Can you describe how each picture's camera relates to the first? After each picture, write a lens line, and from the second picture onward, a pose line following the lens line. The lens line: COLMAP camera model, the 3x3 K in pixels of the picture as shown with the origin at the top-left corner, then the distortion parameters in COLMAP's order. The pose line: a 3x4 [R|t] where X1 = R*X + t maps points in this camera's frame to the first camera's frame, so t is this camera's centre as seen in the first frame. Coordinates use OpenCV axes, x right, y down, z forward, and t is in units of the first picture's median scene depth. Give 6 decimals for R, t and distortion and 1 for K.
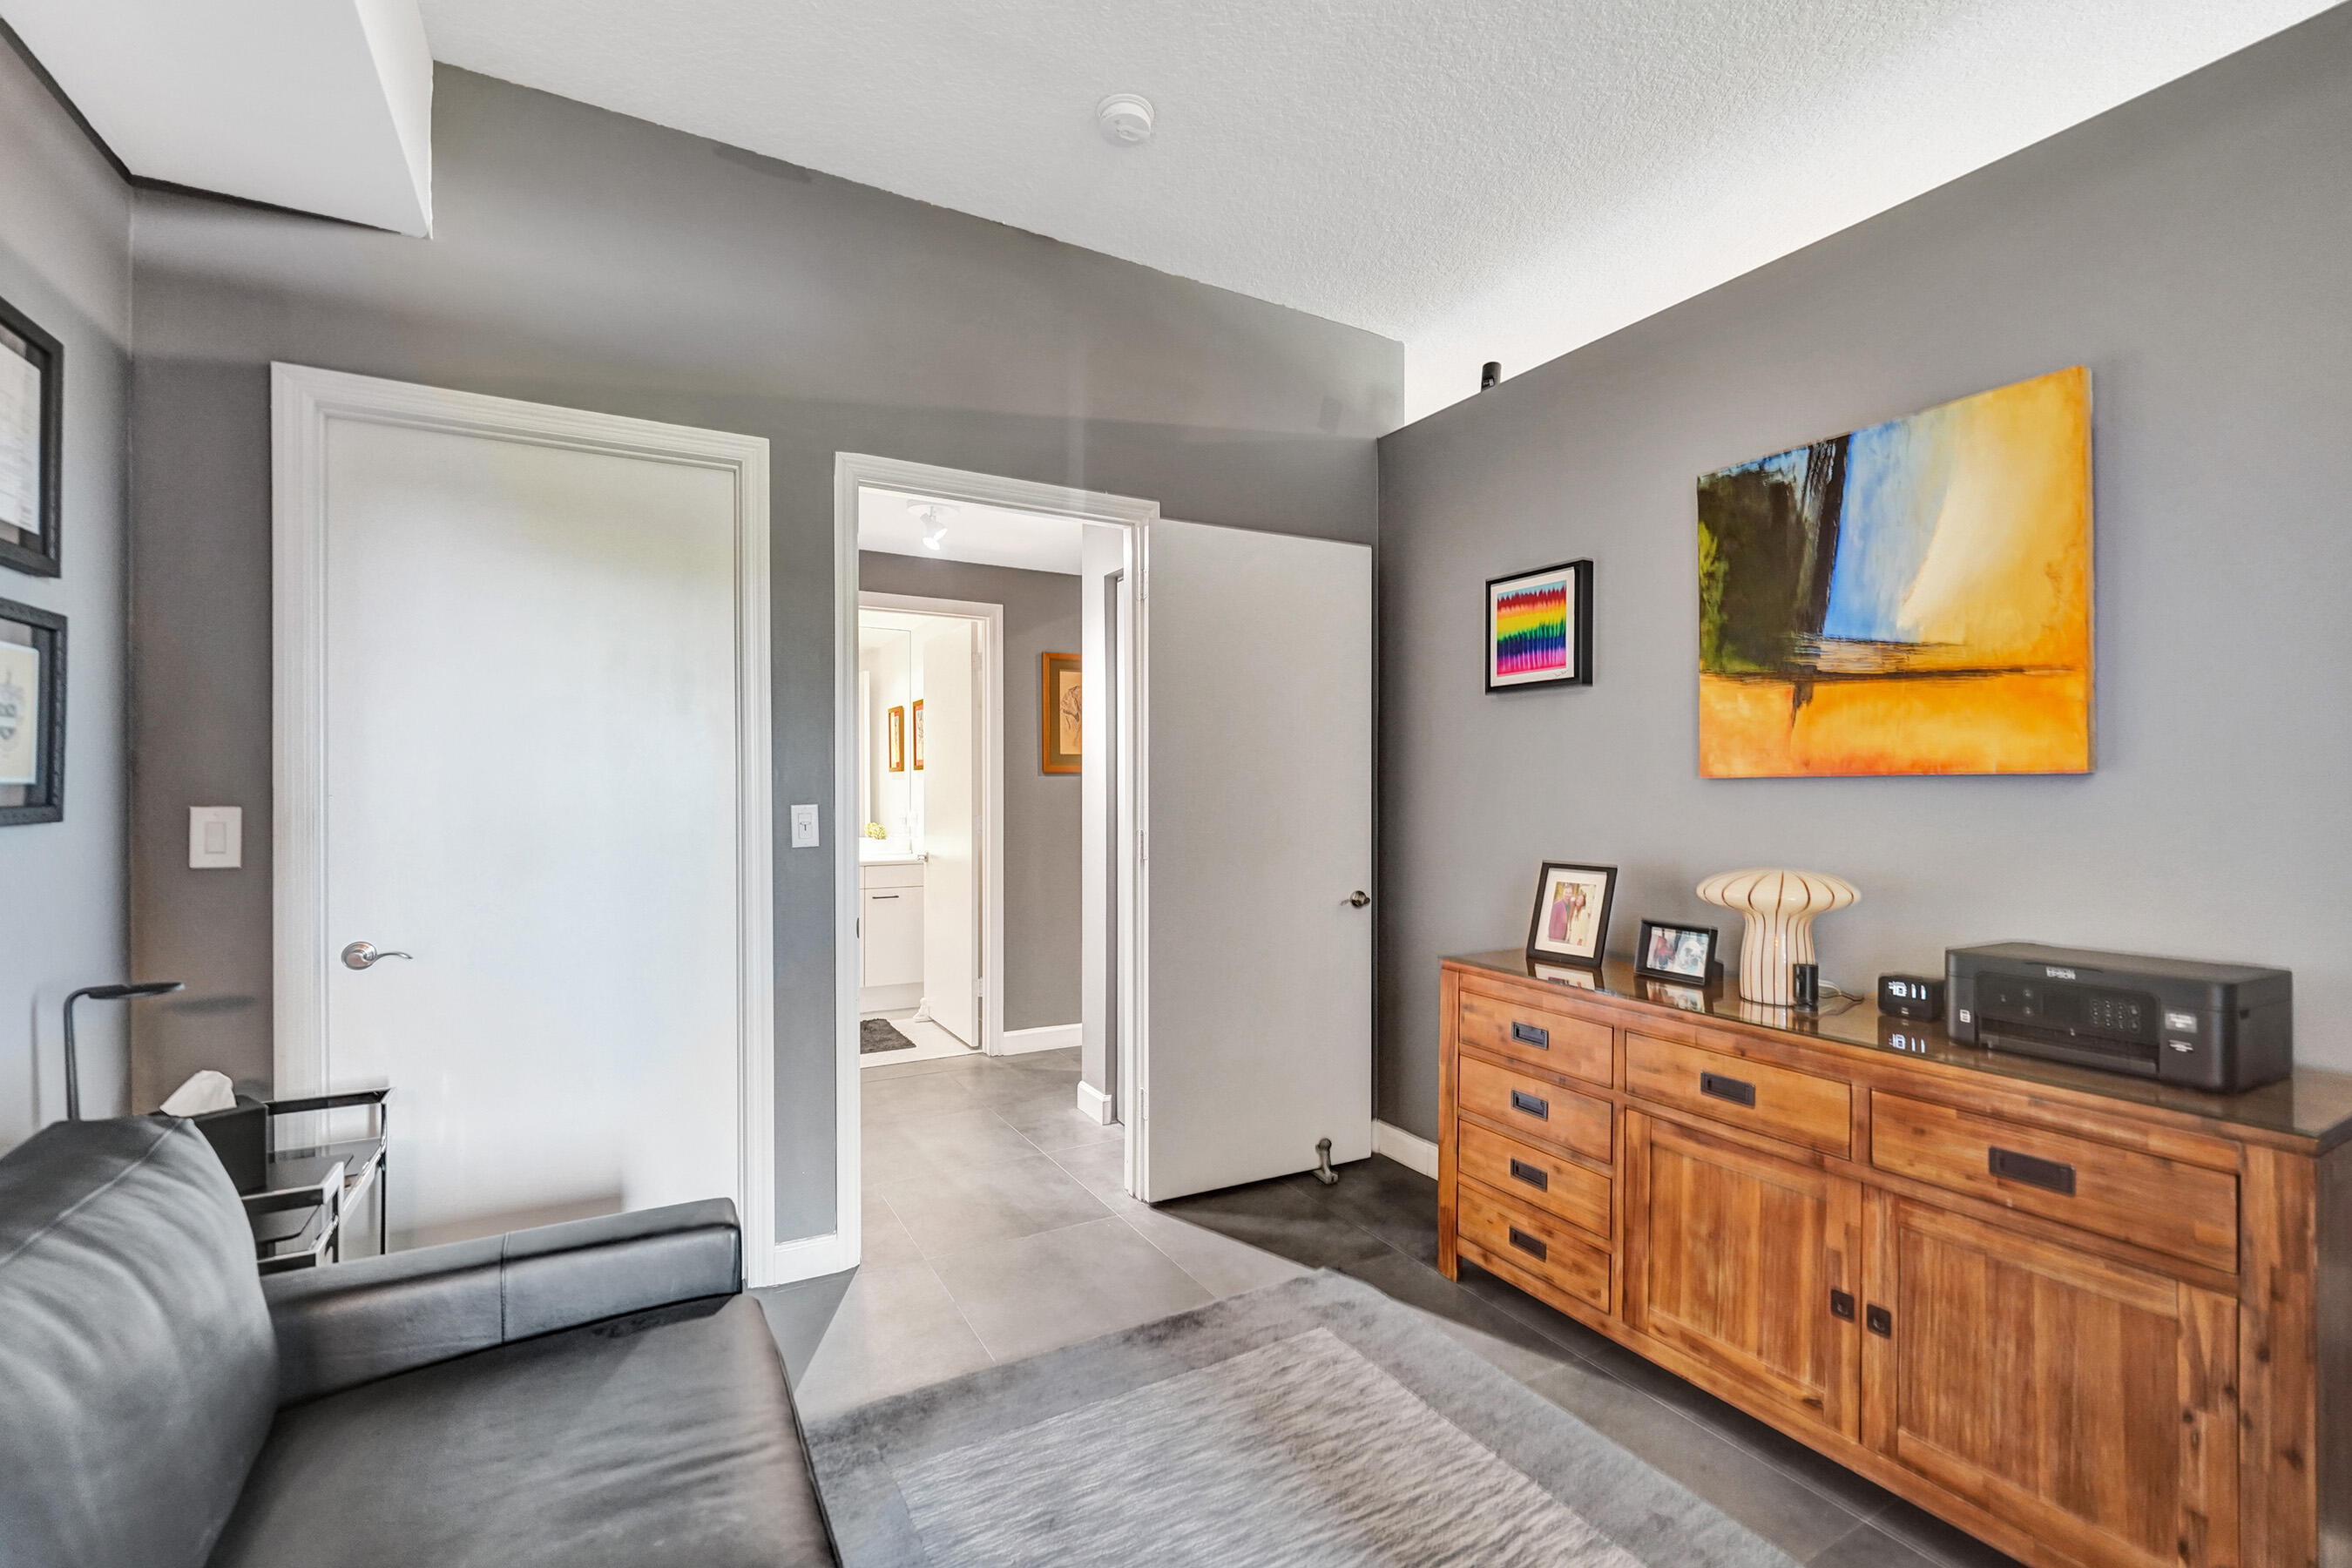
lens RADIAL K [[995.3, 0, 1159.0], [0, 995.3, 787.6], [0, 0, 1]] dist [-0.008181, 0.002198]
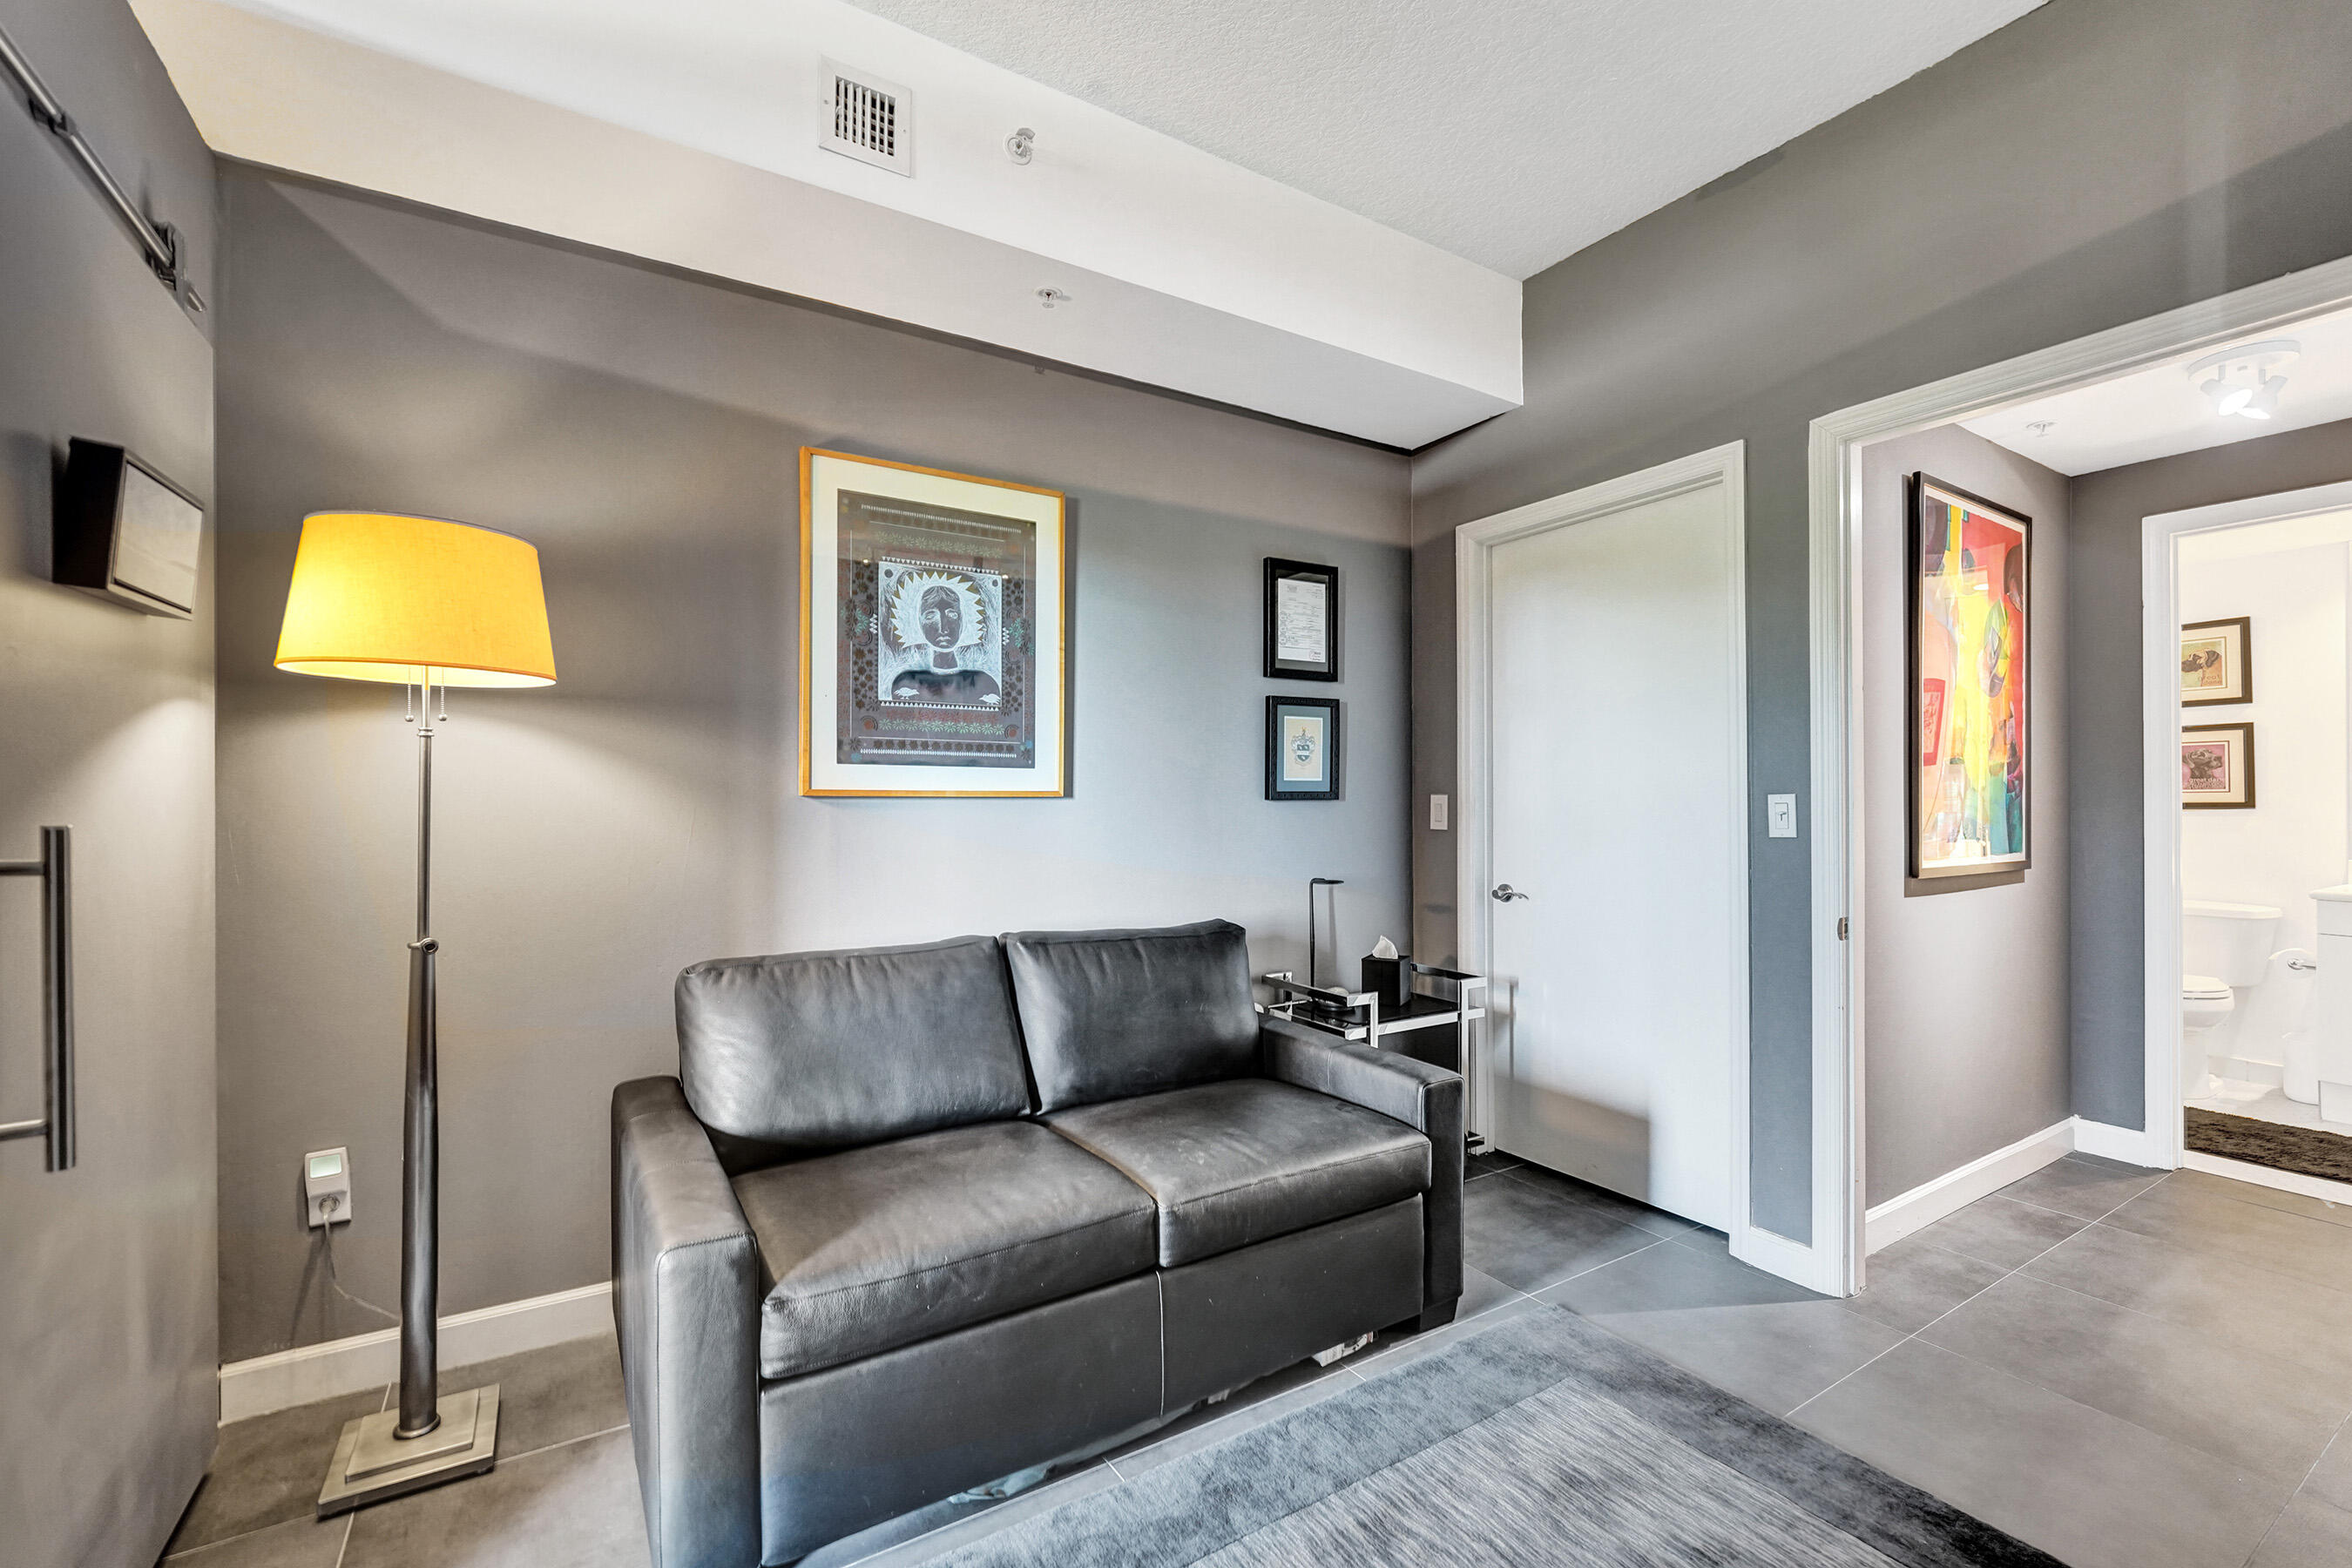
lens RADIAL K [[995.3, 0, 1173.5], [0, 995.3, 799.7], [0, 0, 1]] dist [-0.008181, 0.002198]
pose [[0.045820, 0.000028, -0.998950, 0.634769], [-0.000618, 1.000000, -0.000001, 0.024590], [0.998950, 0.000617, 0.045820, 0.377571]]
